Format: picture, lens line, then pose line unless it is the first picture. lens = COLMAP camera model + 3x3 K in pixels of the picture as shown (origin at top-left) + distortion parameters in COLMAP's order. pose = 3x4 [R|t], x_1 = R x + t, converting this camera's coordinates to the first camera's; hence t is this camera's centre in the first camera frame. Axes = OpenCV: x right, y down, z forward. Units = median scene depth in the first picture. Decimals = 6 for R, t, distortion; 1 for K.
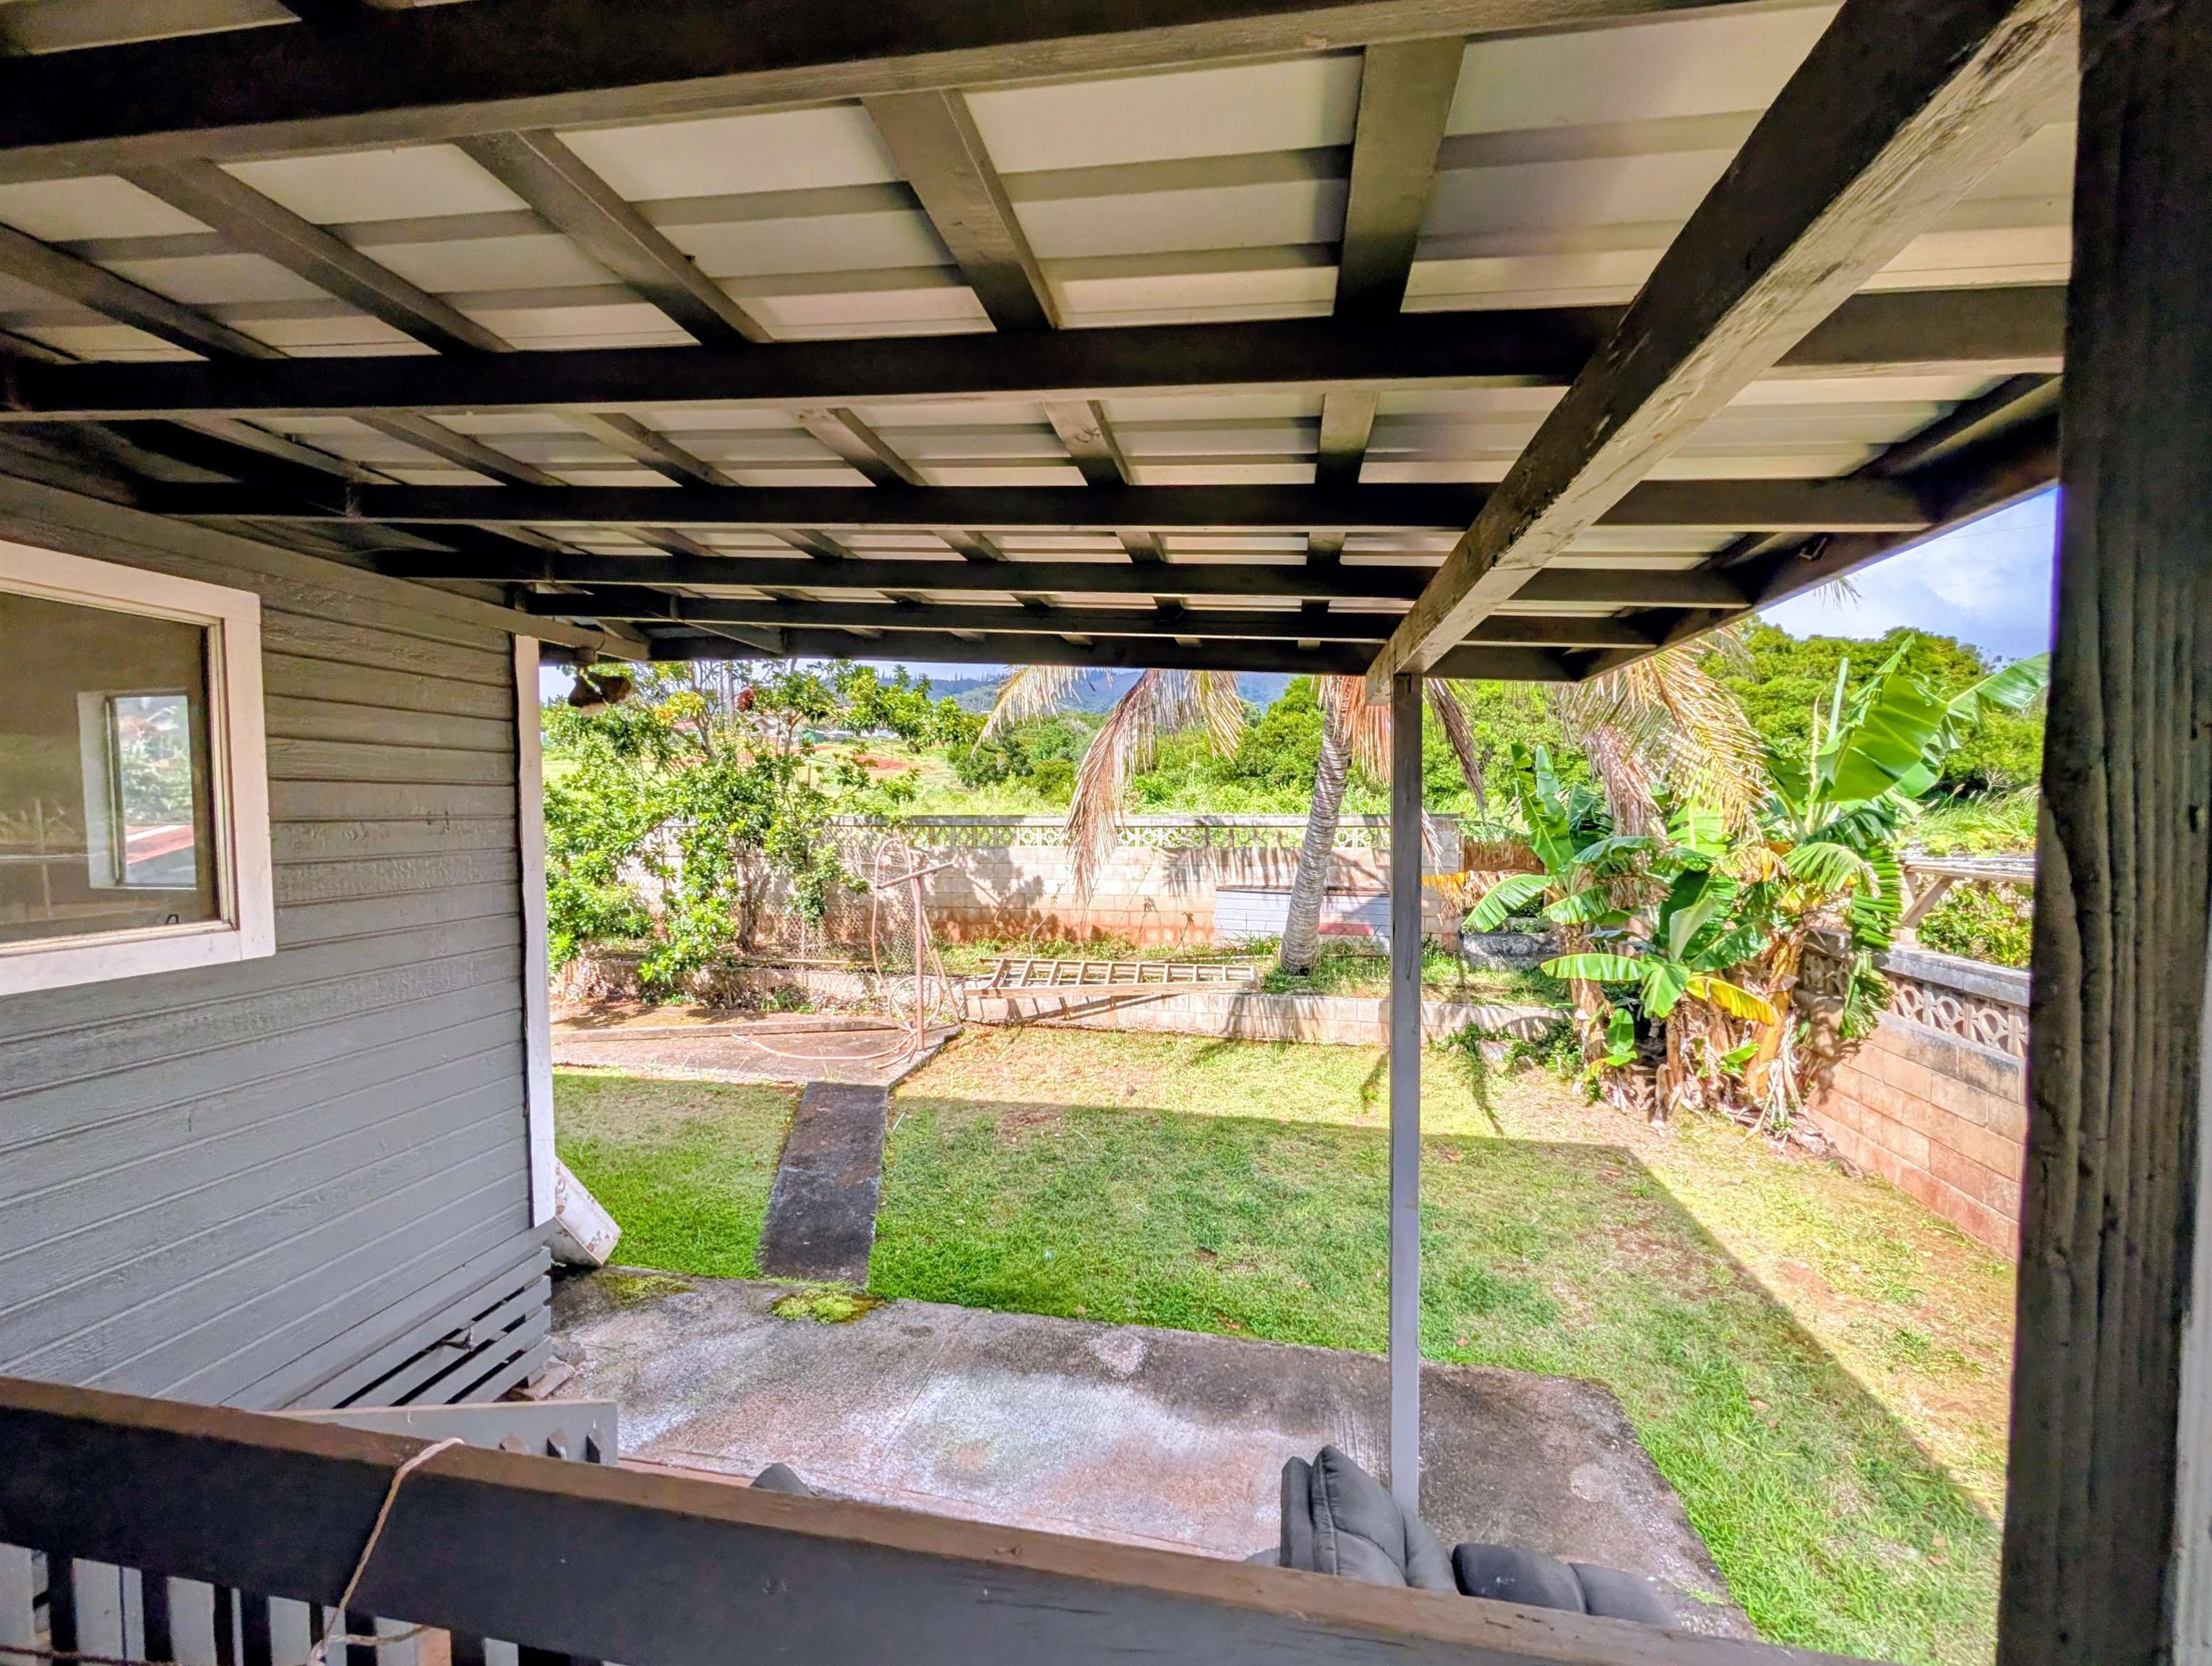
lens RADIAL K [[765.6, 0, 1106.0], [0, 765.6, 833.0], [0, 0, 1]] dist [0.000017, -0.000060]
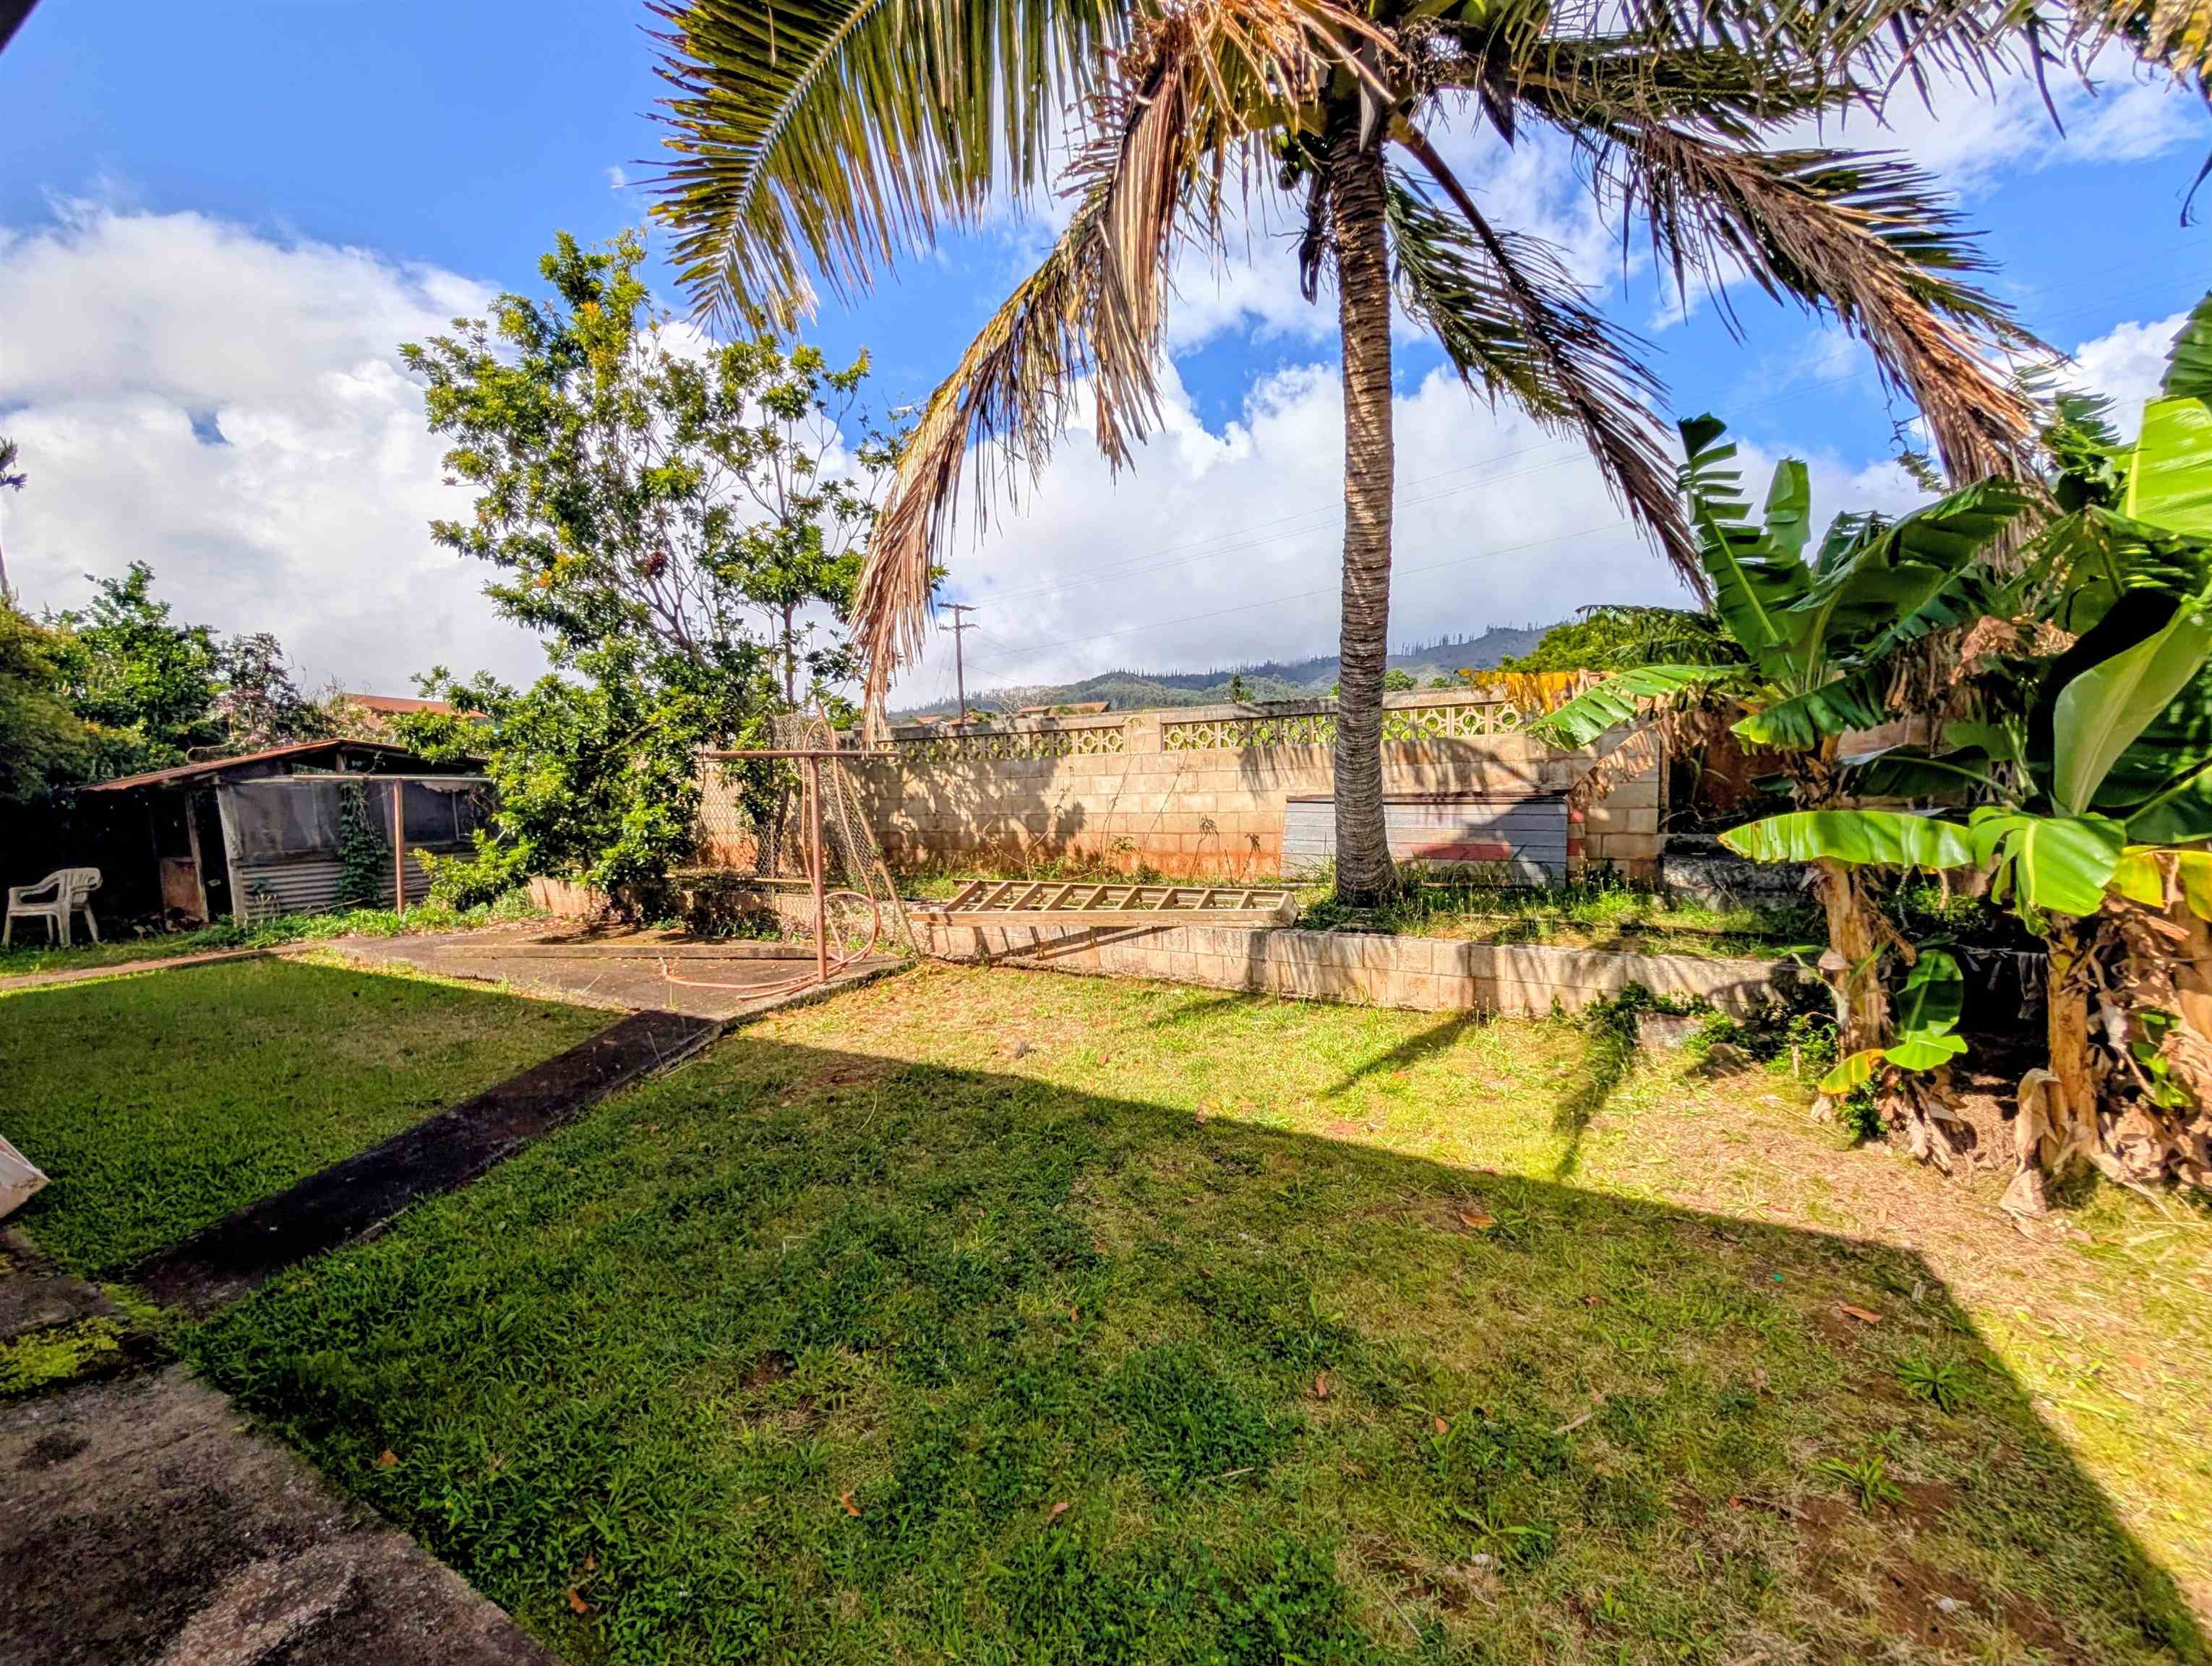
lens RADIAL K [[783.9, 0, 1106.0], [0, 783.9, 833.0], [0, 0, 1]] dist [-0.001641, 0.000267]
pose [[0.963393, -0.000202, -0.268095, 0.278975], [0.009506, 0.999397, 0.033405, 0.122561], [0.267926, -0.034731, 0.962813, 0.360670]]
